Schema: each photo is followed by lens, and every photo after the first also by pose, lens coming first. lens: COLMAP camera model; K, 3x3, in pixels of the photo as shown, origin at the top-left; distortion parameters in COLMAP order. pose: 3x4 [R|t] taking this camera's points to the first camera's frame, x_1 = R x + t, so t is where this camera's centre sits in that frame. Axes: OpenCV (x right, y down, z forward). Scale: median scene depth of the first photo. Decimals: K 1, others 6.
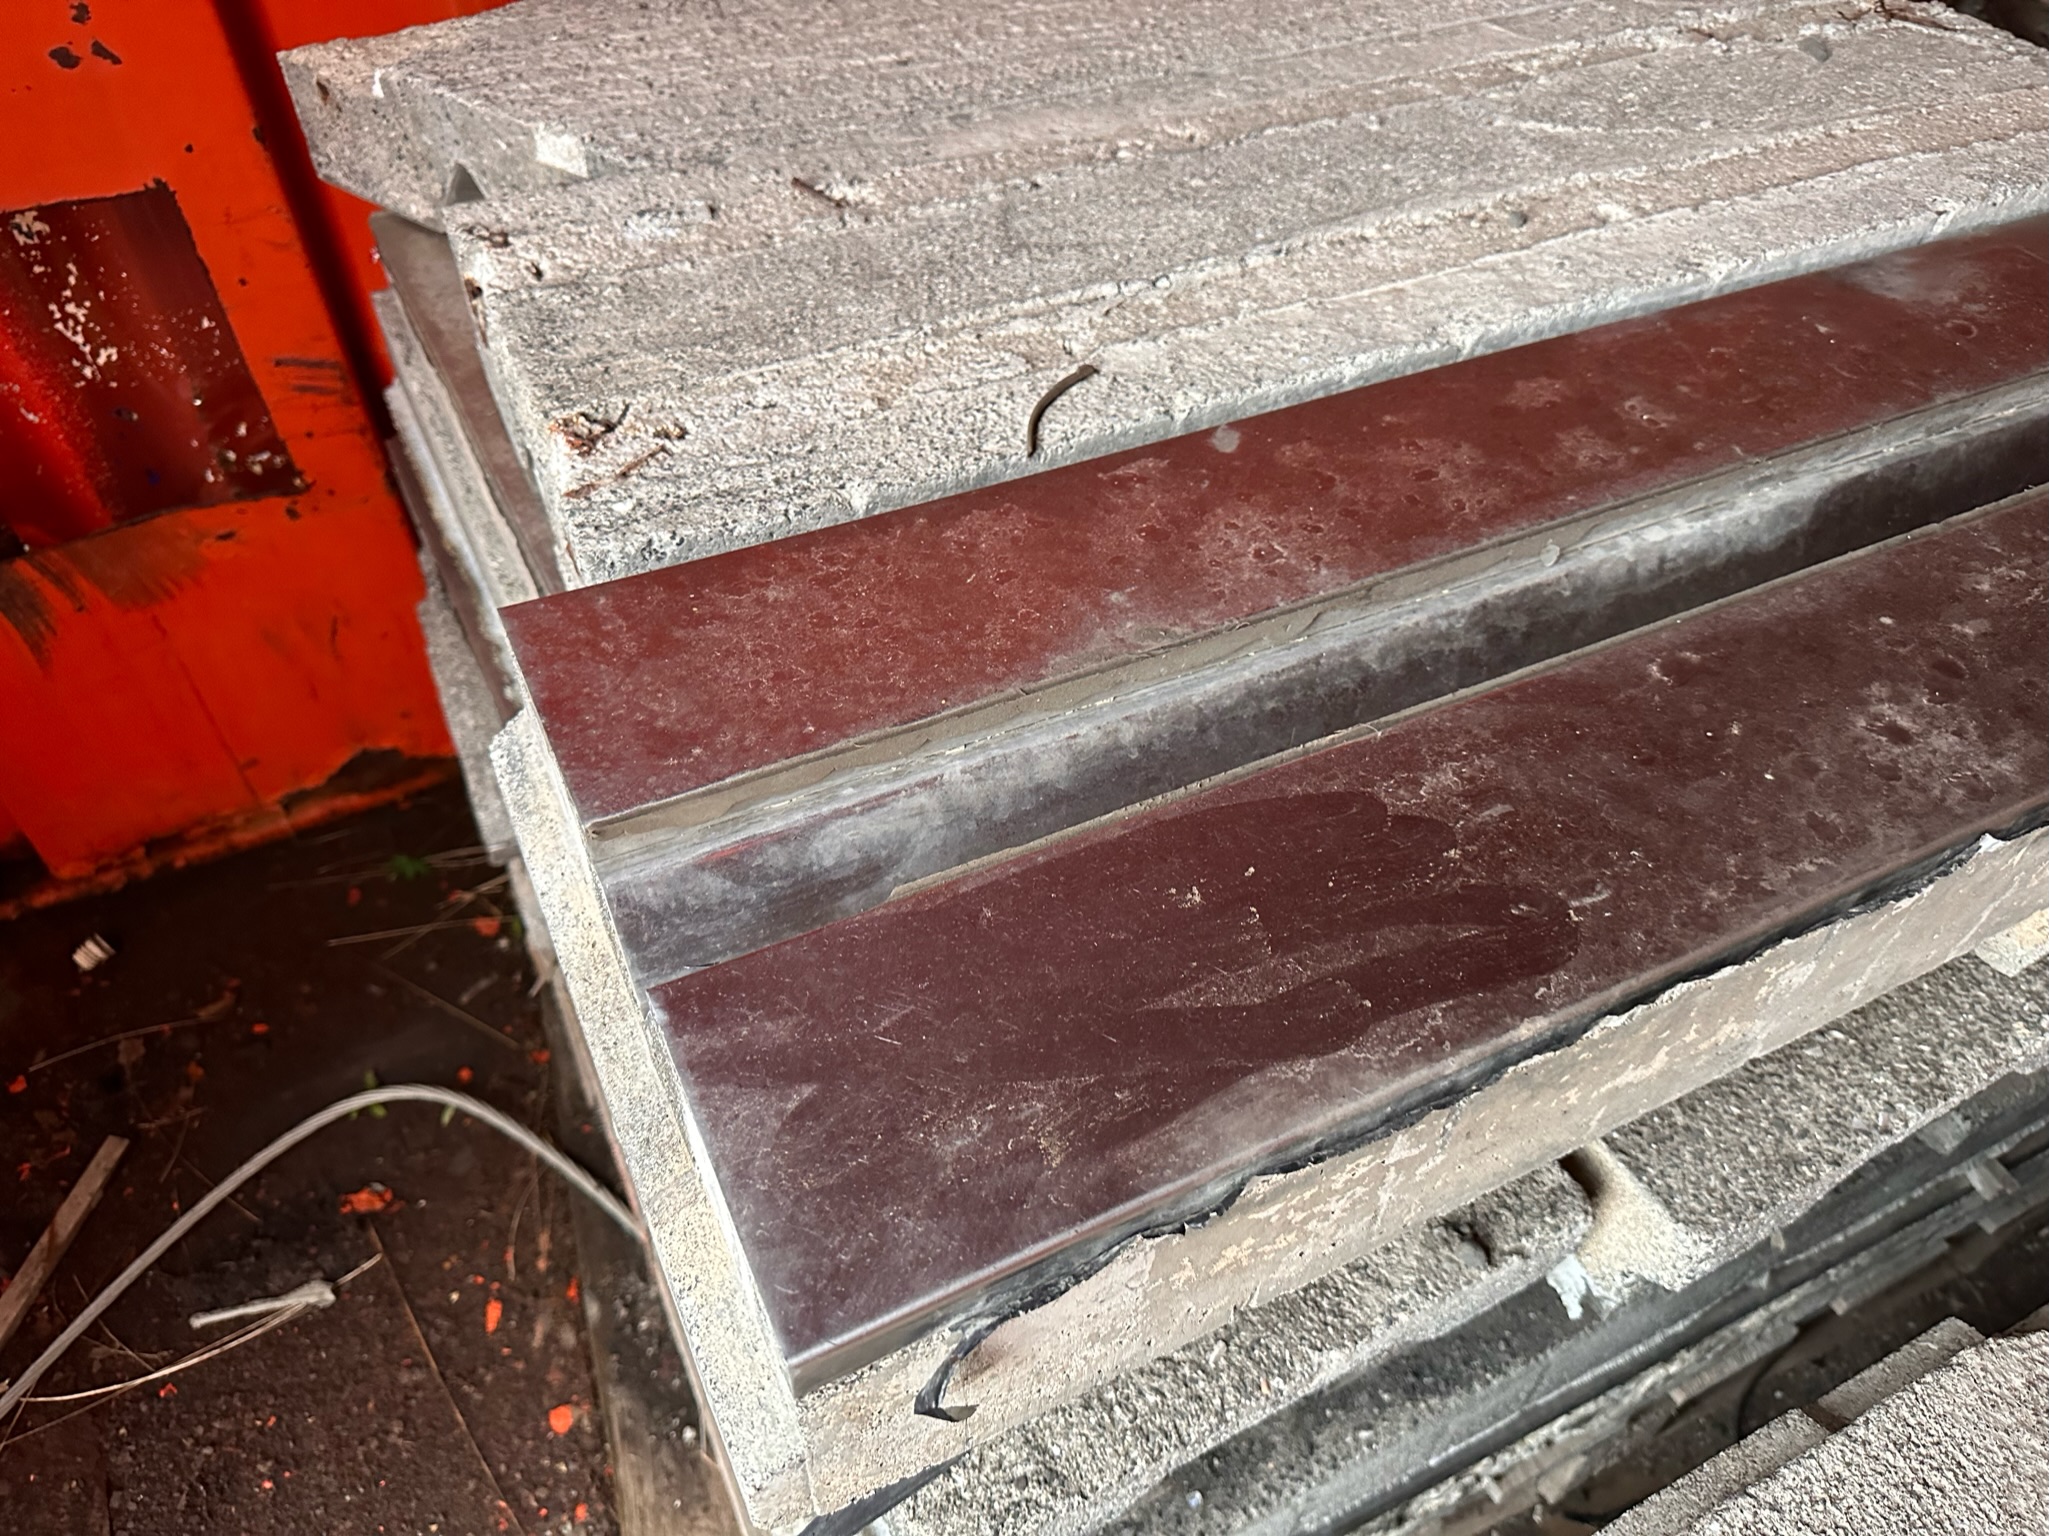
lens RADIAL K [[1452.0, 0, 1012.3], [0, 1452.0, 765.5], [0, 0, 1]] dist [0.027428, -0.045412]
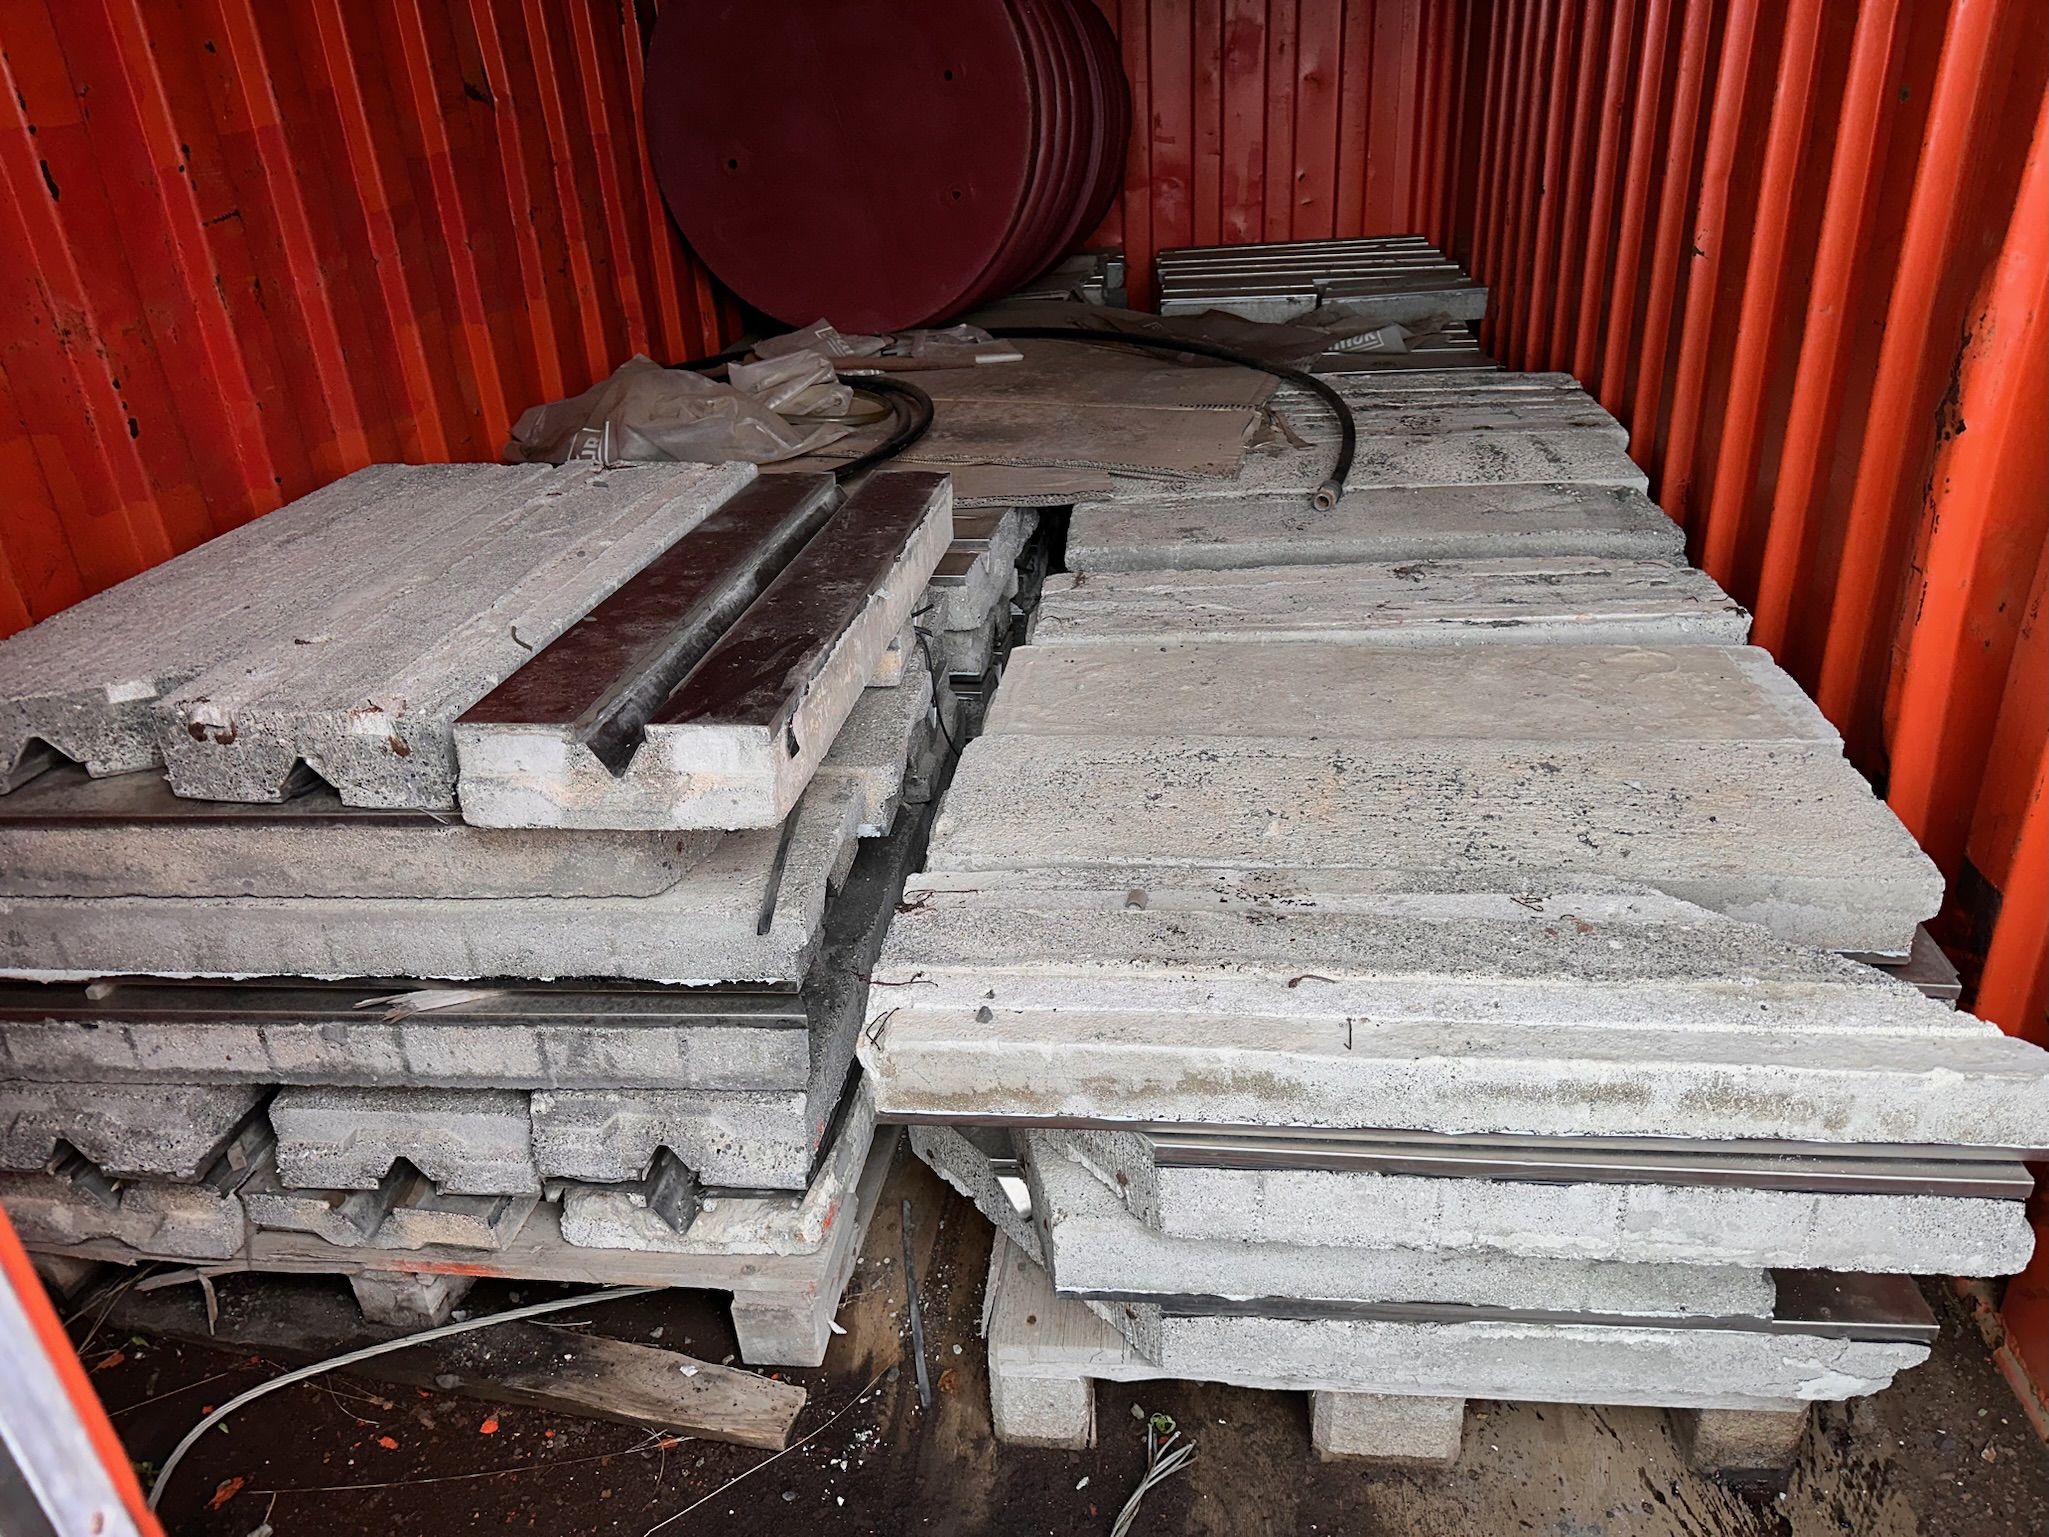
lens RADIAL K [[1452.0, 0, 1007.6], [0, 1452.0, 766.2], [0, 0, 1]] dist [0.027428, -0.045412]
pose [[0.549049, -0.384493, 0.742099, -1.338359], [0.630566, 0.773337, -0.065852, 0.565637], [-0.548572, 0.504098, 0.667048, -0.938987]]
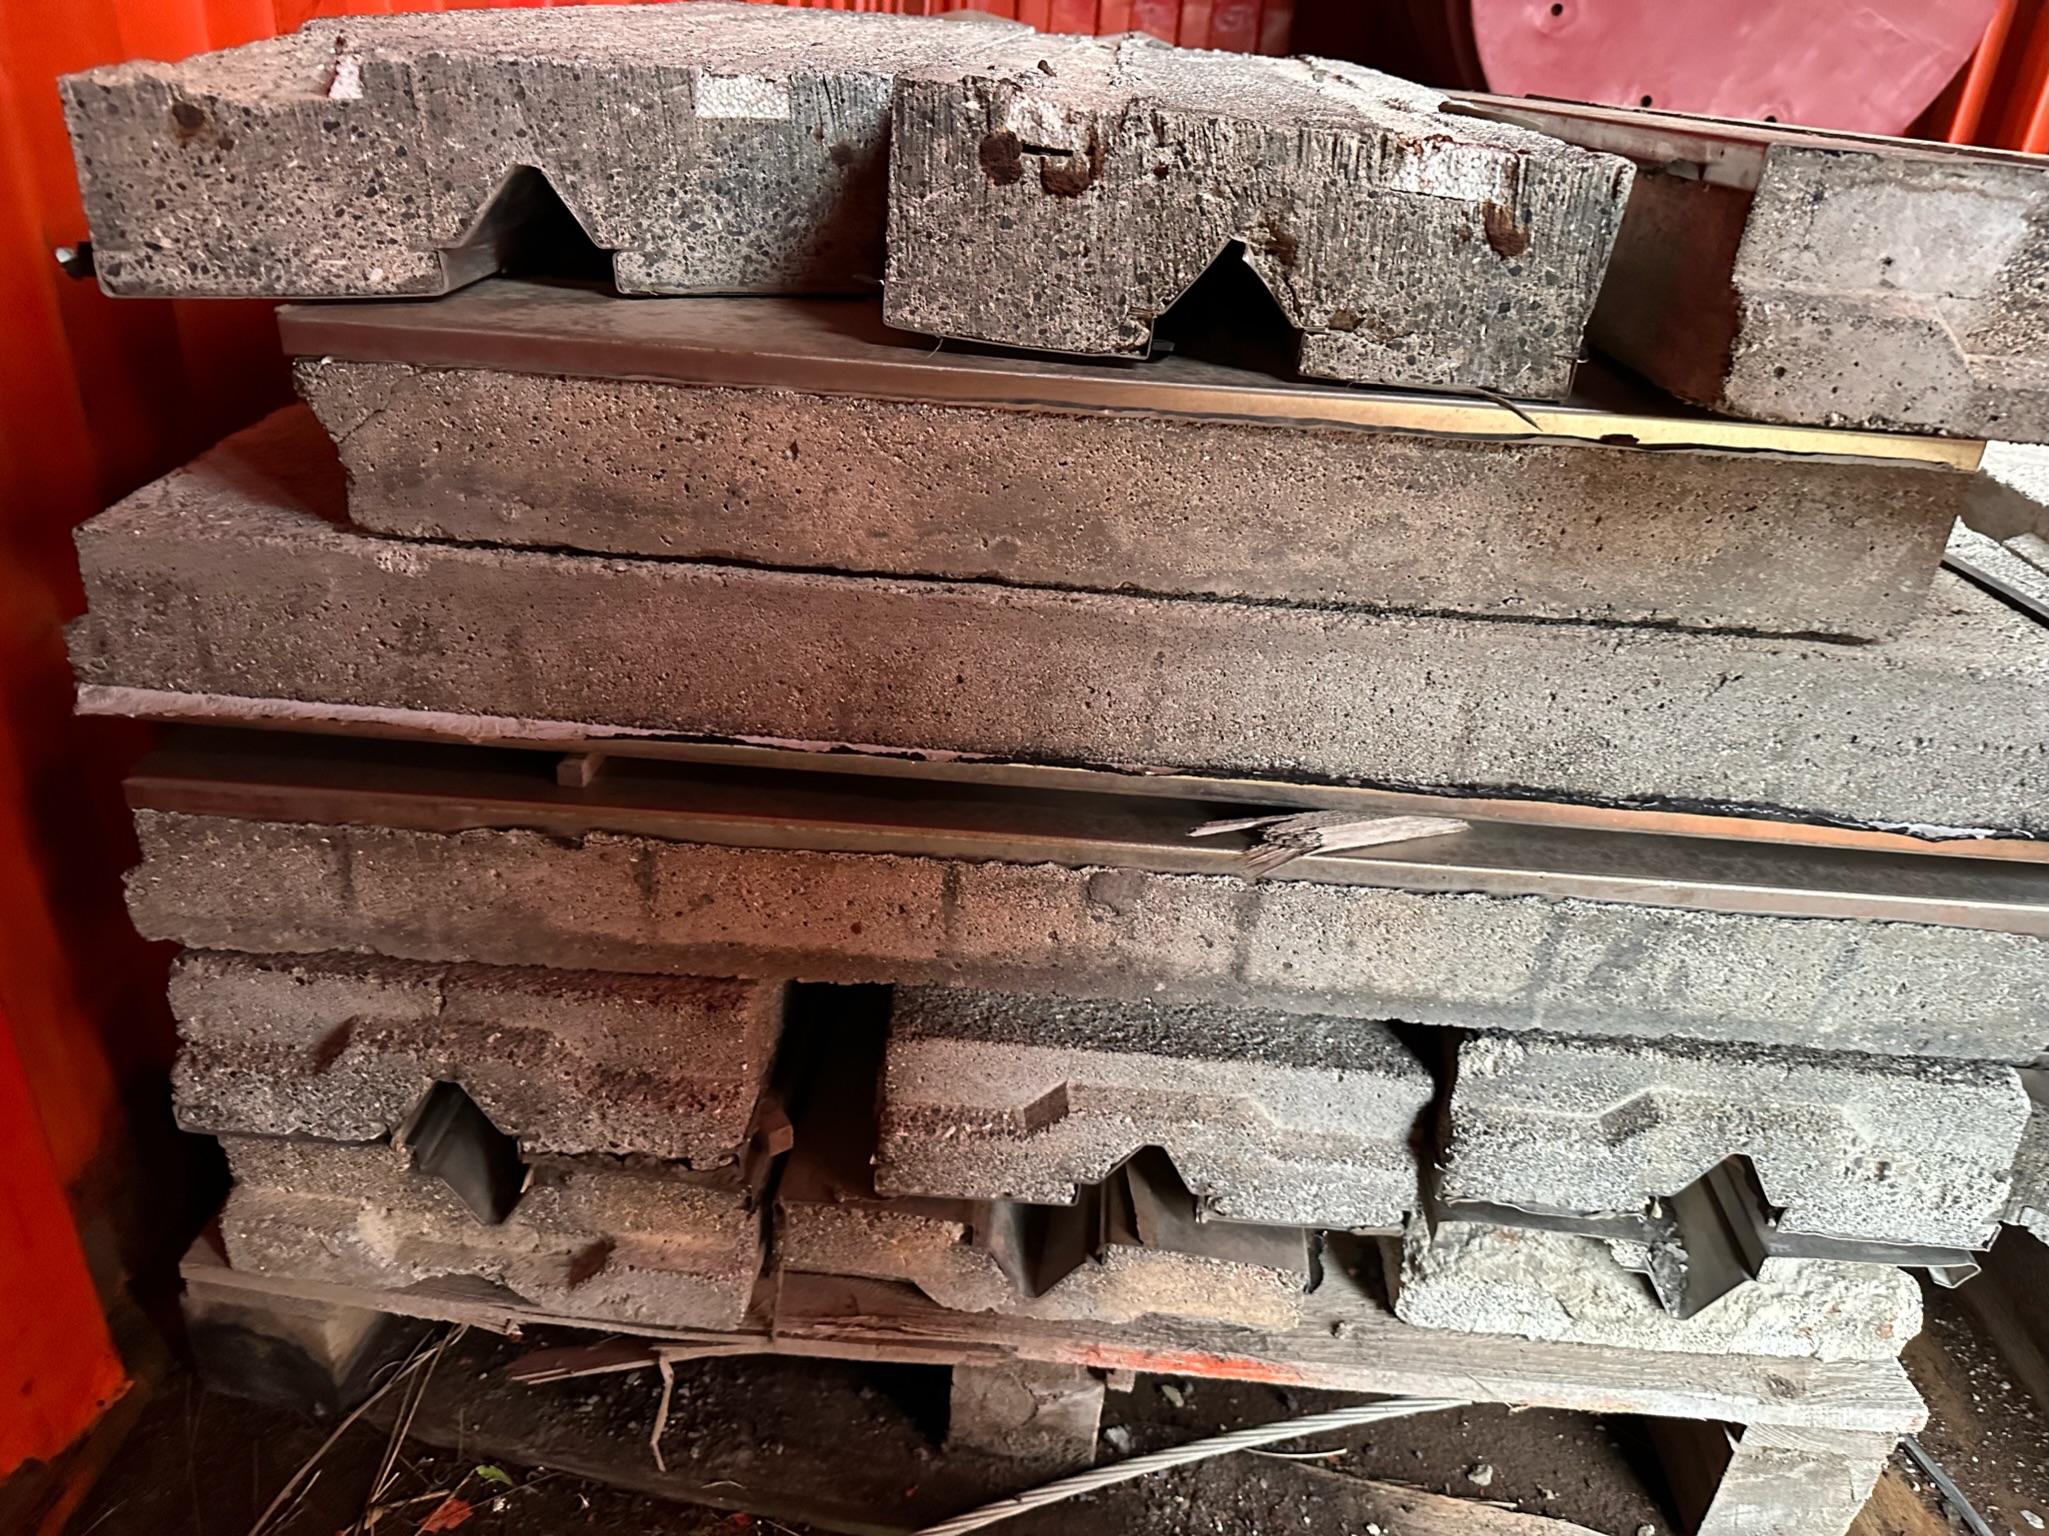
lens RADIAL K [[1452.0, 0, 984.3], [0, 1452.0, 766.6], [0, 0, 1]] dist [0.027428, -0.045412]
pose [[0.489798, -0.373548, 0.787757, -1.246539], [0.573338, 0.818704, 0.031742, -0.080451], [-0.656797, 0.436103, 0.615168, 0.709051]]
